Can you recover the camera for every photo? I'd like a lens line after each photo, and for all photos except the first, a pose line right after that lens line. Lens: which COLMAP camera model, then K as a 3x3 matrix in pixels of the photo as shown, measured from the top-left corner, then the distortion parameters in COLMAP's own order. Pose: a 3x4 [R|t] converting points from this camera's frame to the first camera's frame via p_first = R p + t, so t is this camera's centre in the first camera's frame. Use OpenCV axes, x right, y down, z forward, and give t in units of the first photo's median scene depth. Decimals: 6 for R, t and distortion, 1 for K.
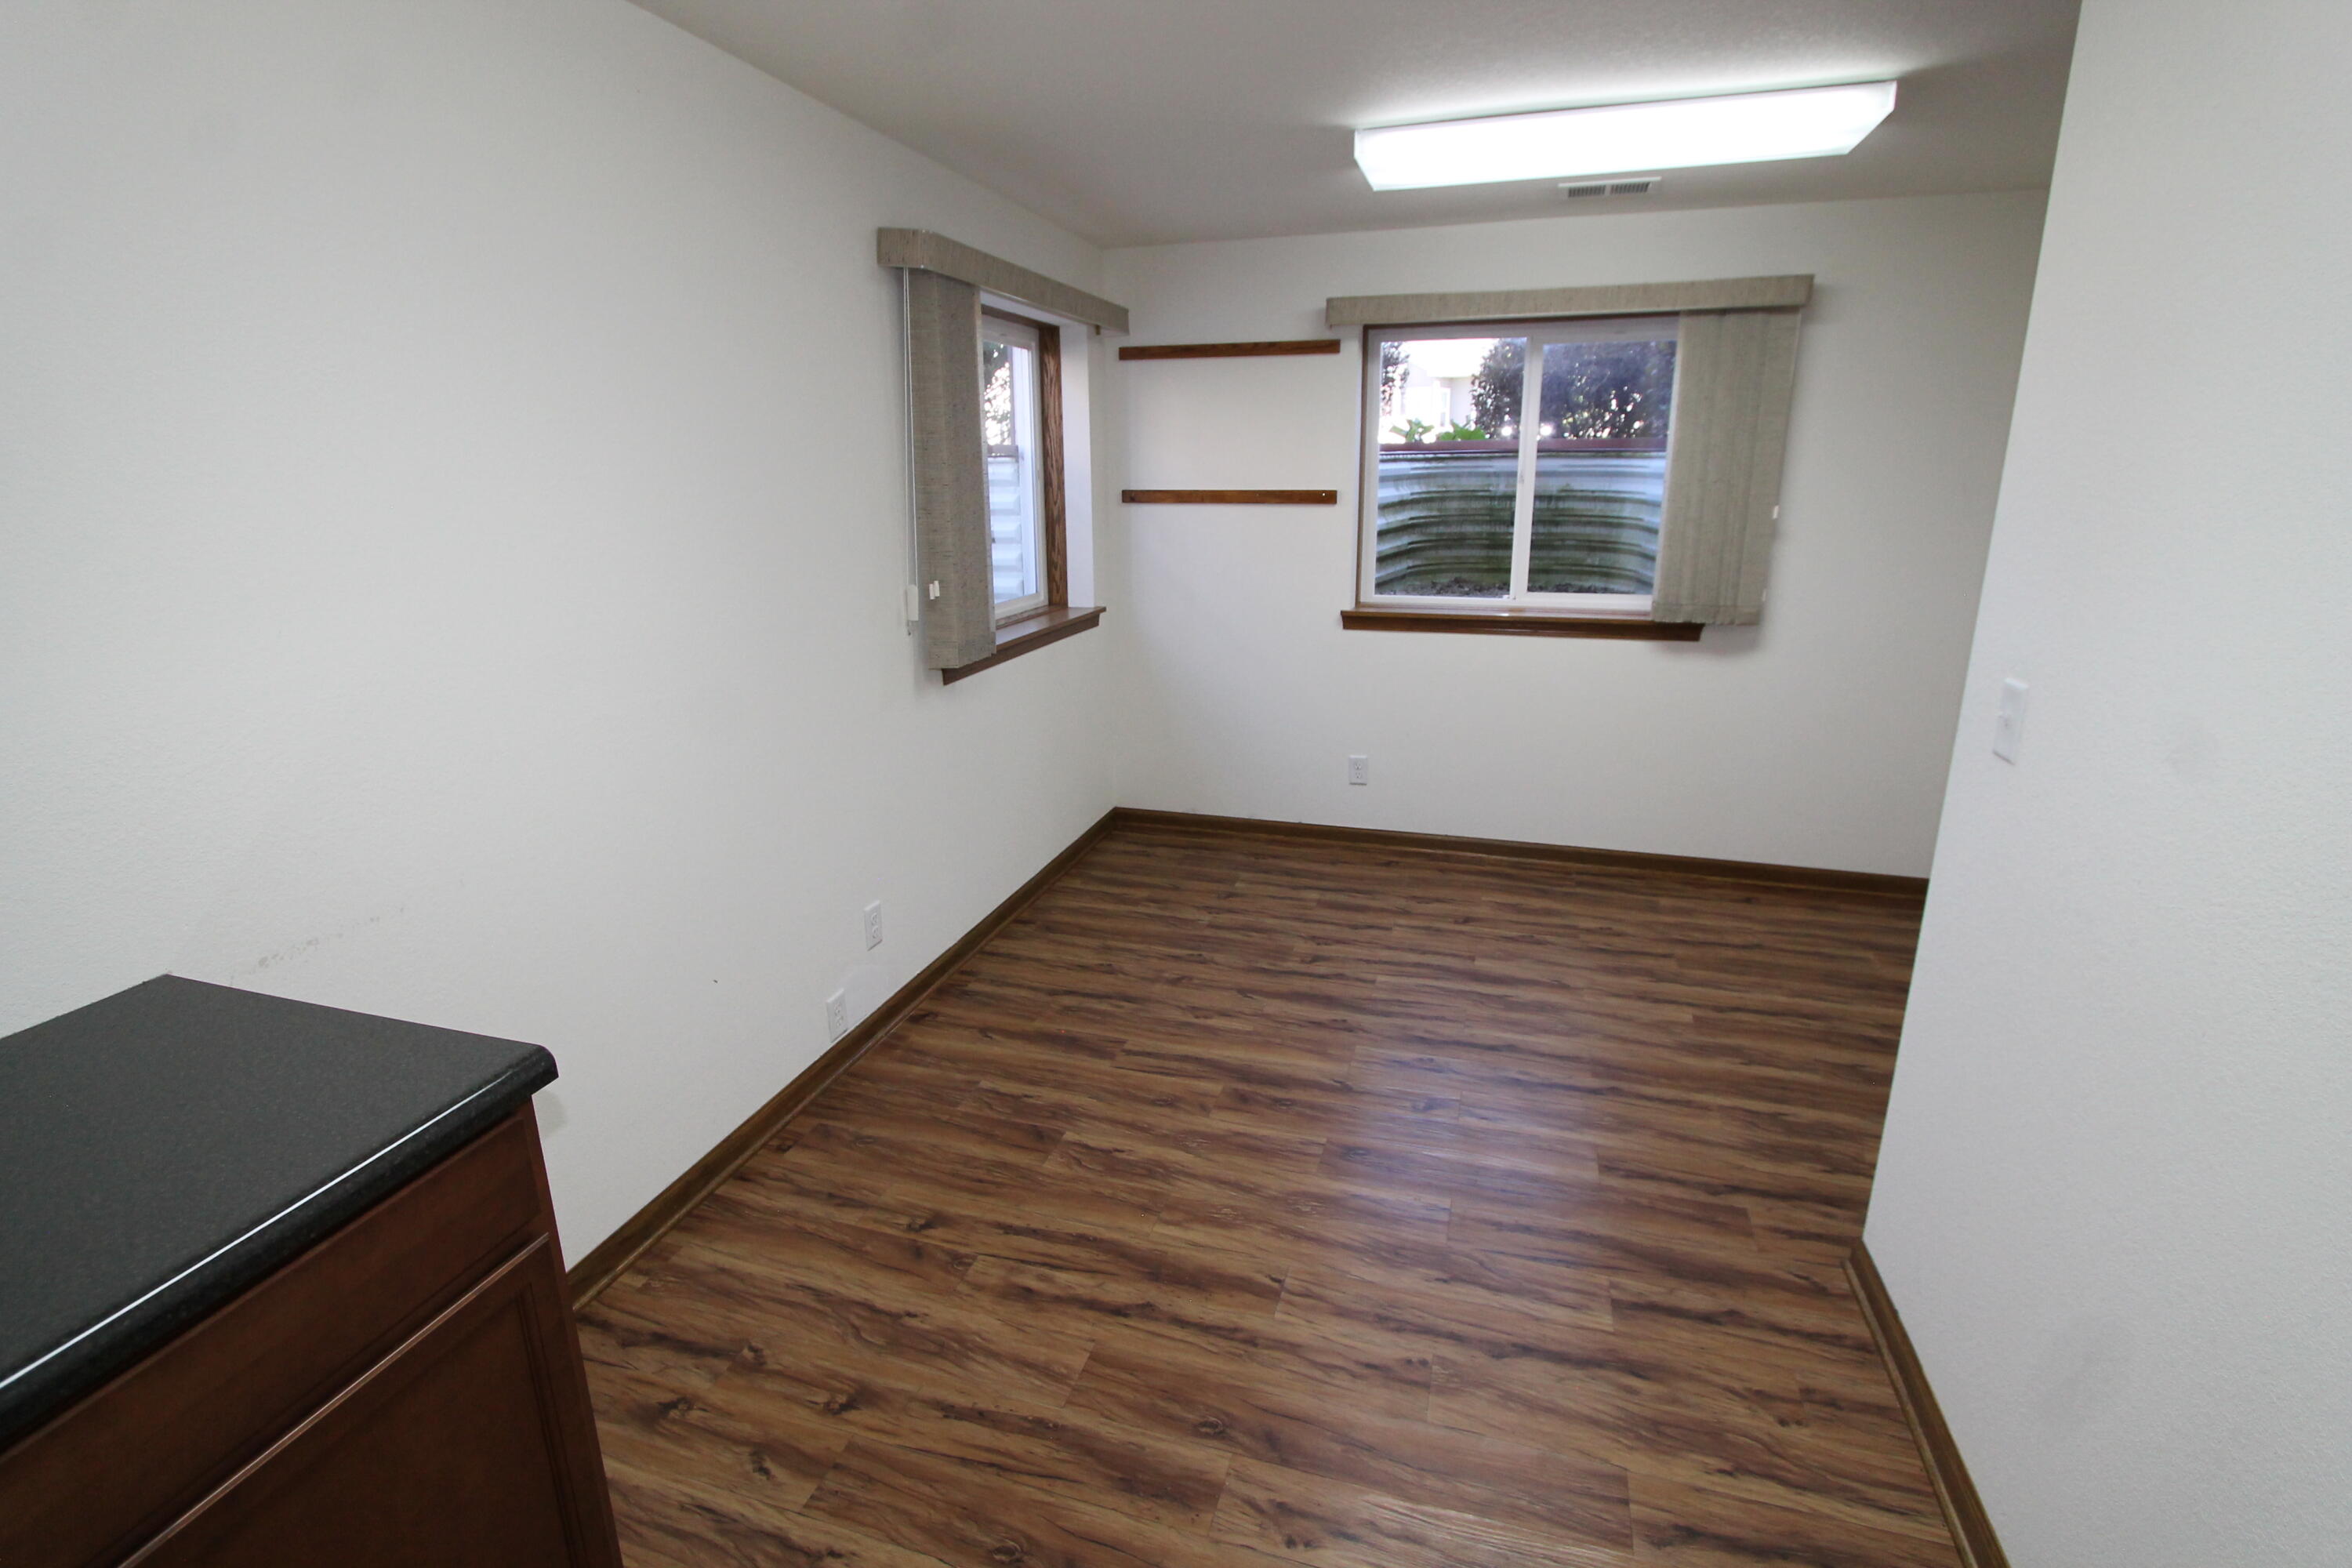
lens RADIAL K [[1098.1, 0, 1164.2], [0, 1098.1, 779.0], [0, 0, 1]] dist [-0.017078, 0.000066]
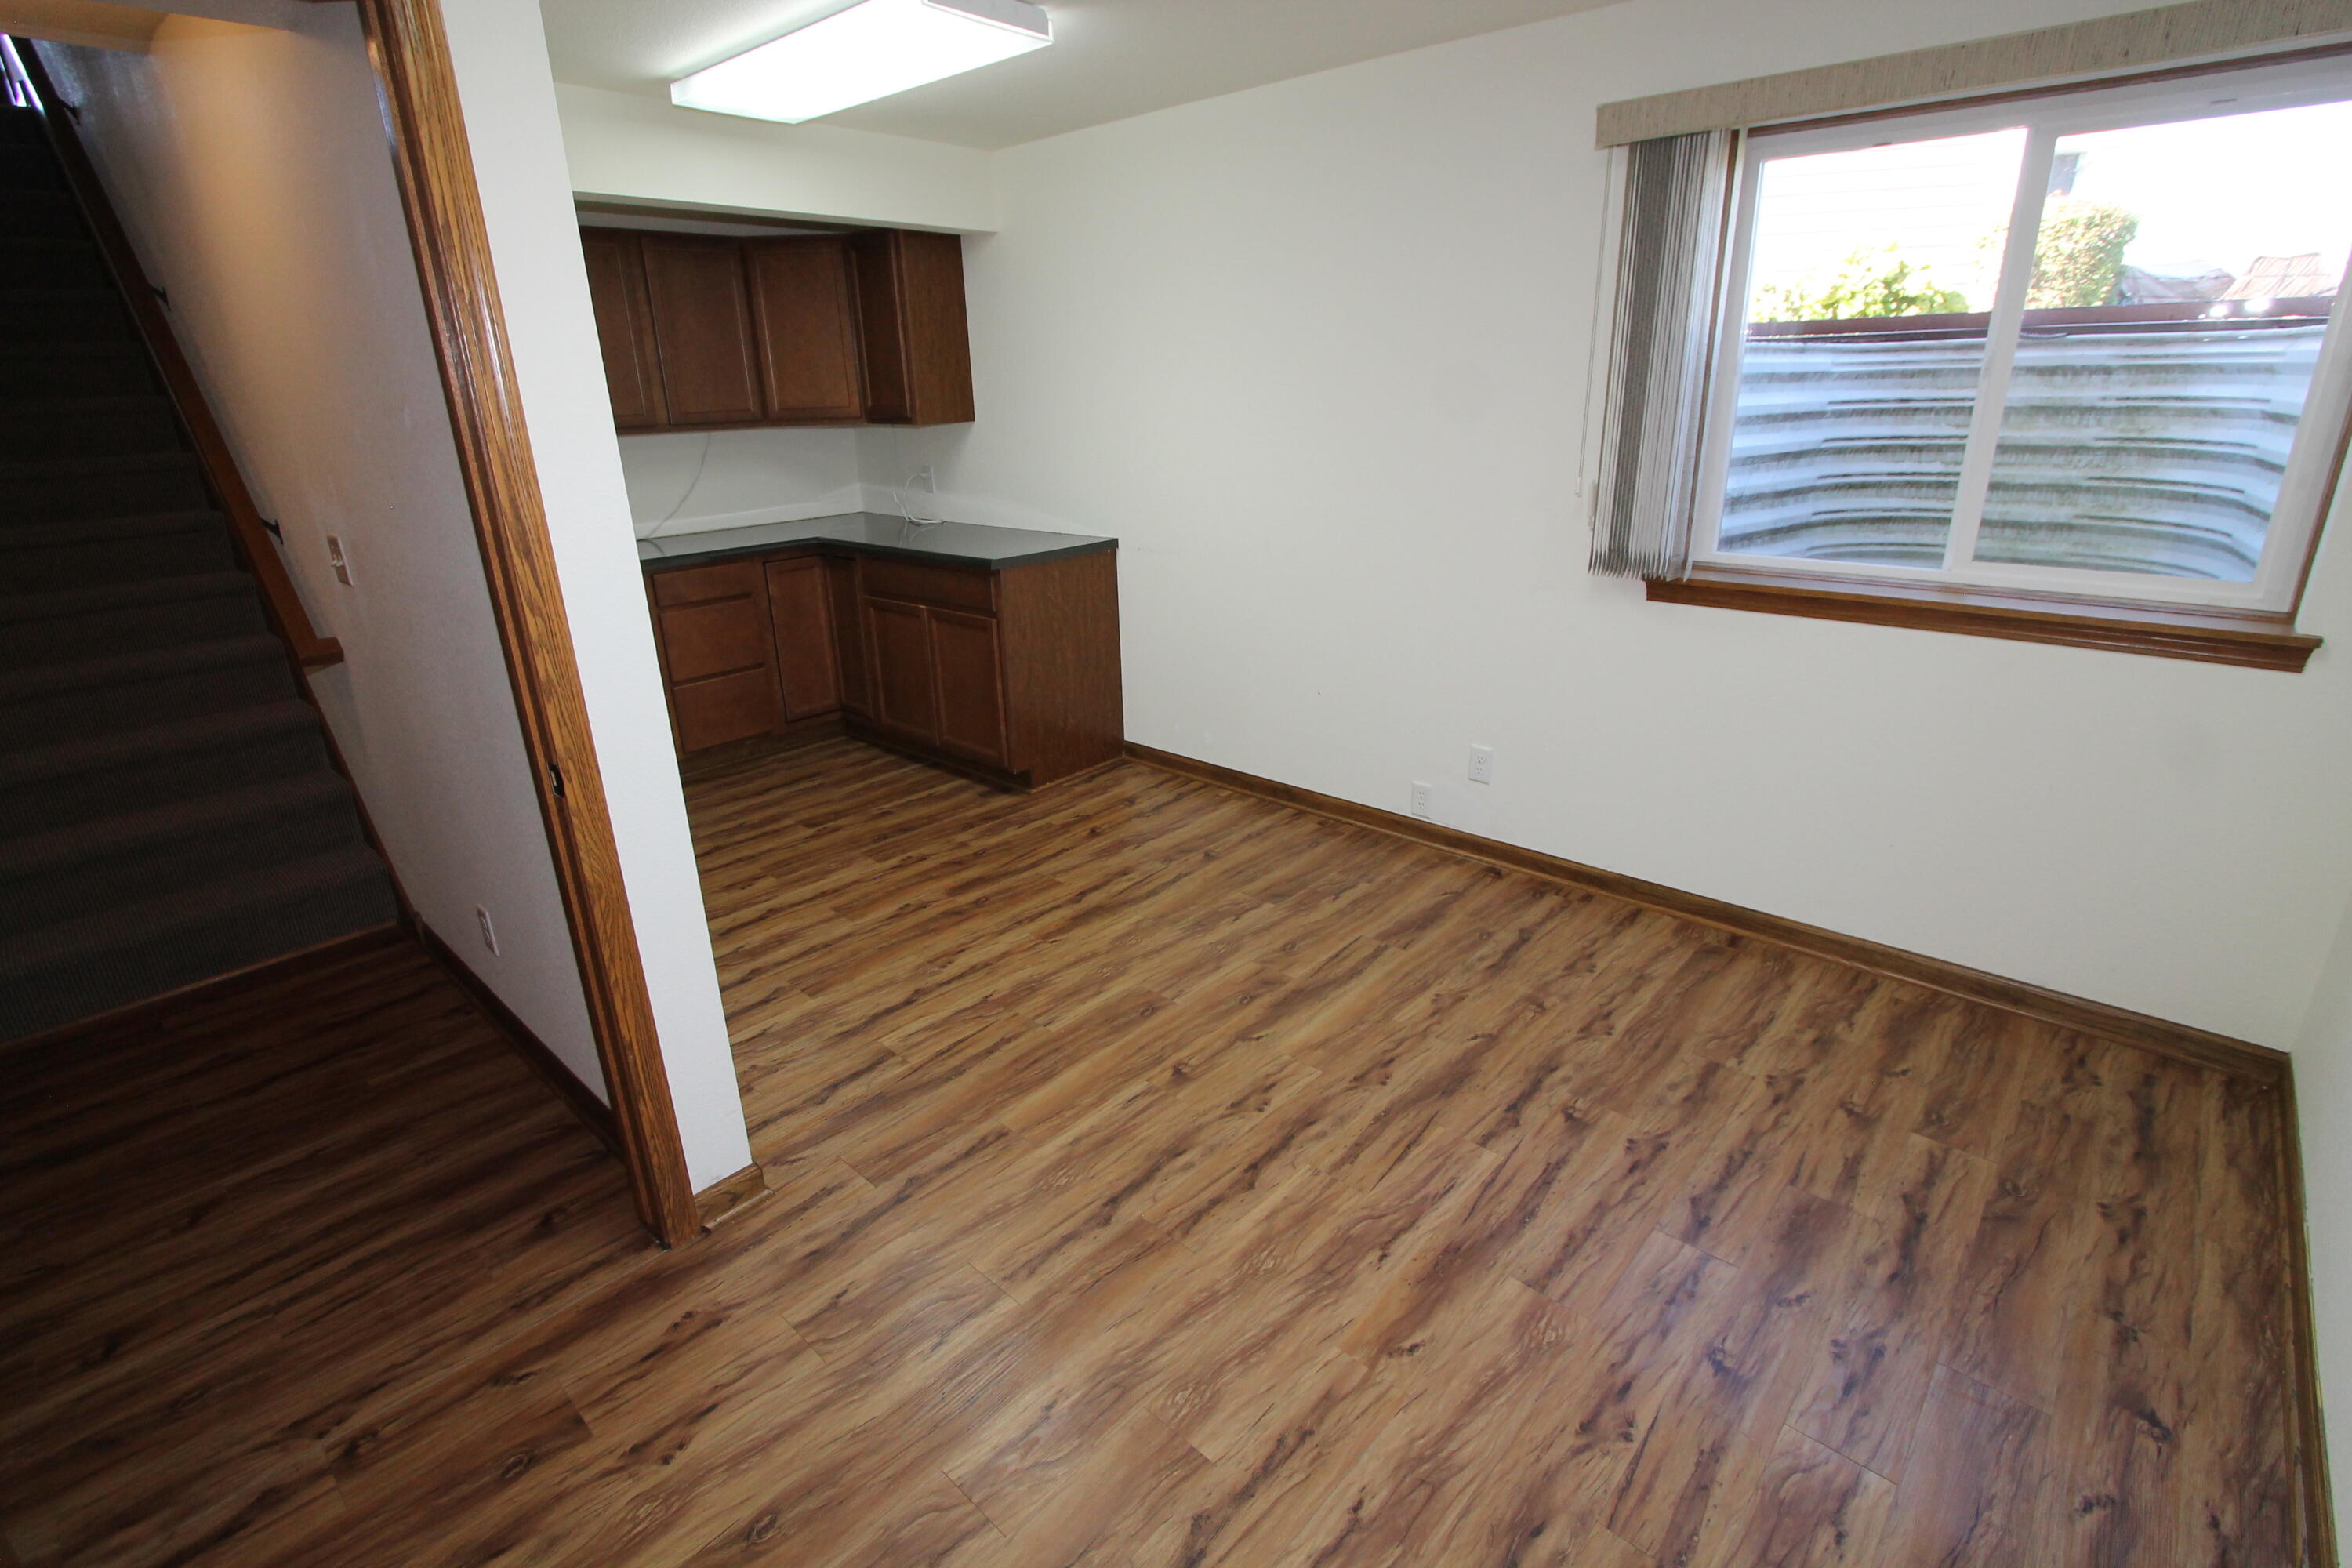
lens RADIAL K [[1098.1, 0, 1164.4], [0, 1098.1, 781.1], [0, 0, 1]] dist [-0.017078, 0.000066]
pose [[-0.429824, 0.331877, -0.839708, 0.864598], [-0.215678, 0.865339, 0.452407, -0.304897], [0.876775, 0.375562, -0.300365, 1.073769]]
